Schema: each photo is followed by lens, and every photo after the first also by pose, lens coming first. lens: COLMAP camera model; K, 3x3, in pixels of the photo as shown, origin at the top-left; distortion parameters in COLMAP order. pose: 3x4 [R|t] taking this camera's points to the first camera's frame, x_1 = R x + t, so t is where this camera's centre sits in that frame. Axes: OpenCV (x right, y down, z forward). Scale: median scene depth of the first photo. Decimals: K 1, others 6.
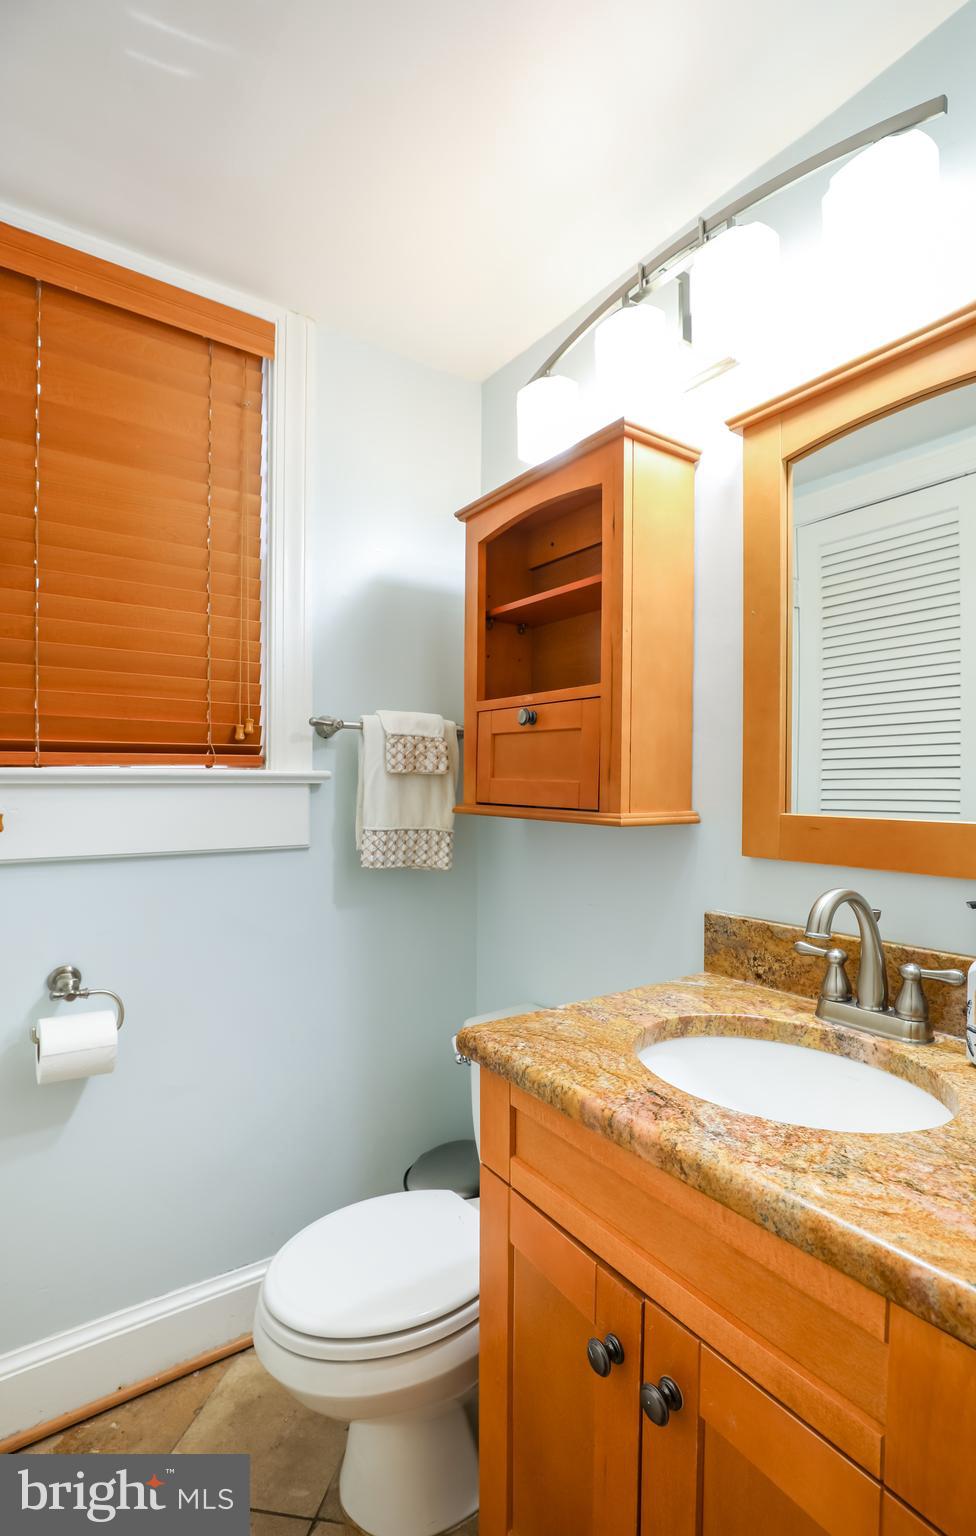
lens RADIAL K [[738.6, 0, 562.6], [0, 738.6, 805.5], [0, 0, 1]] dist [-0.044508, 0.012809]
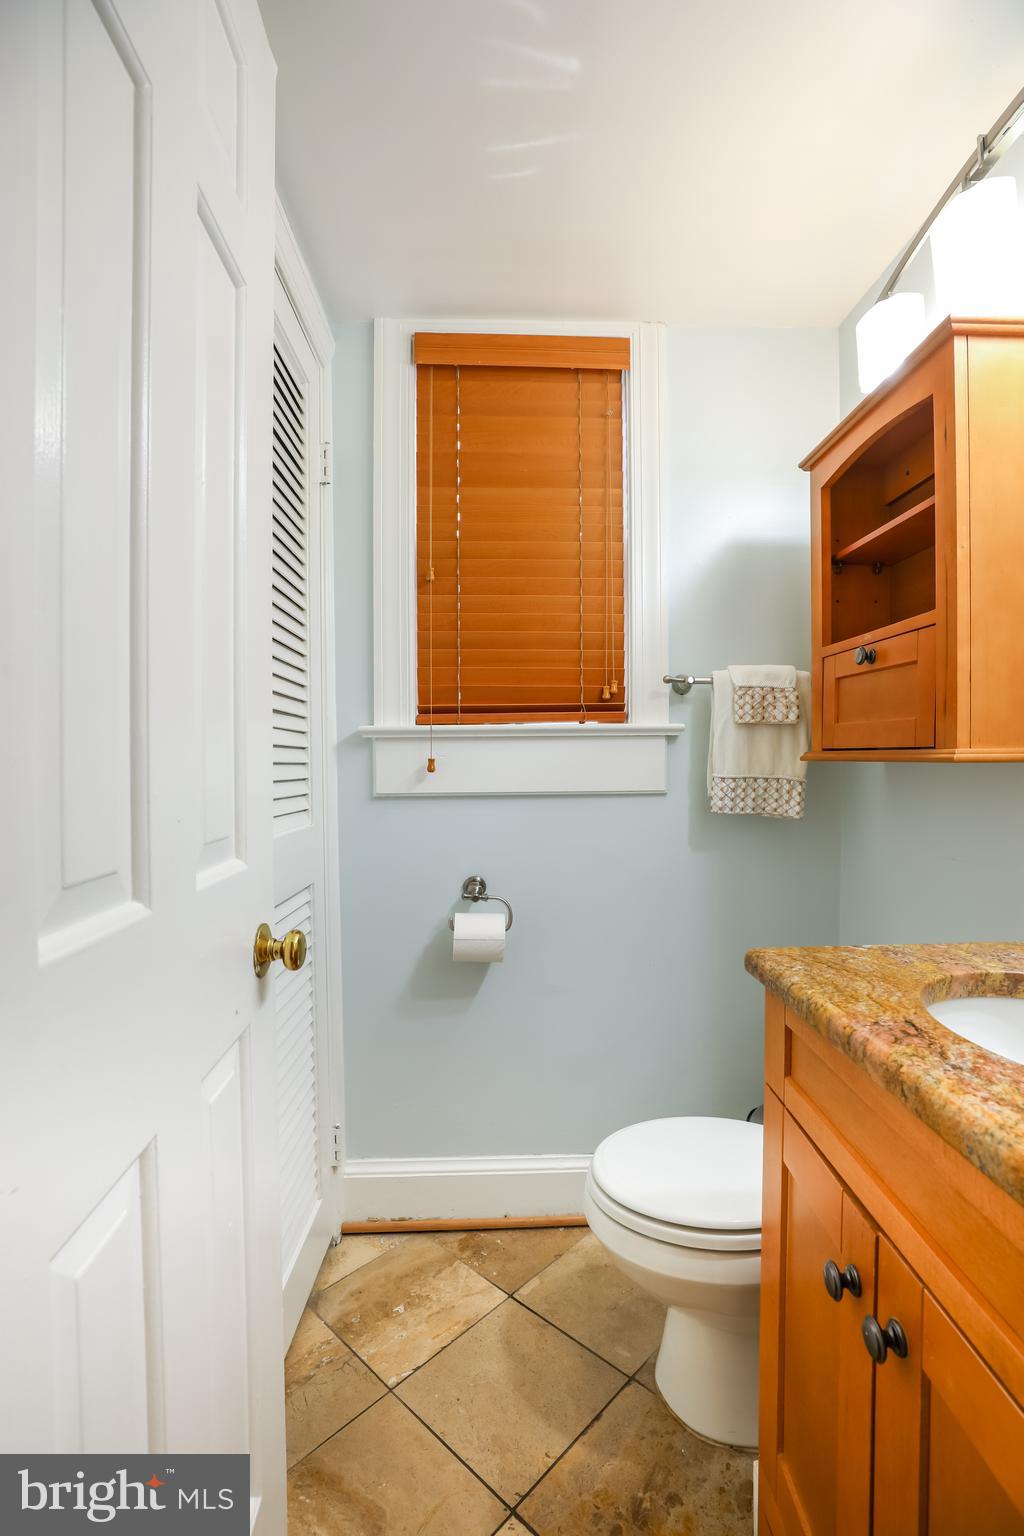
lens RADIAL K [[705.7, 0, 510.9], [0, 705.7, 757.7], [0, 0, 1]] dist [-0.038520, 0.008917]
pose [[0.818061, -0.010076, -0.575043, 0.103905], [-0.001530, 0.999805, -0.019695, 0.033942], [0.575129, 0.016992, 0.817886, -0.009931]]
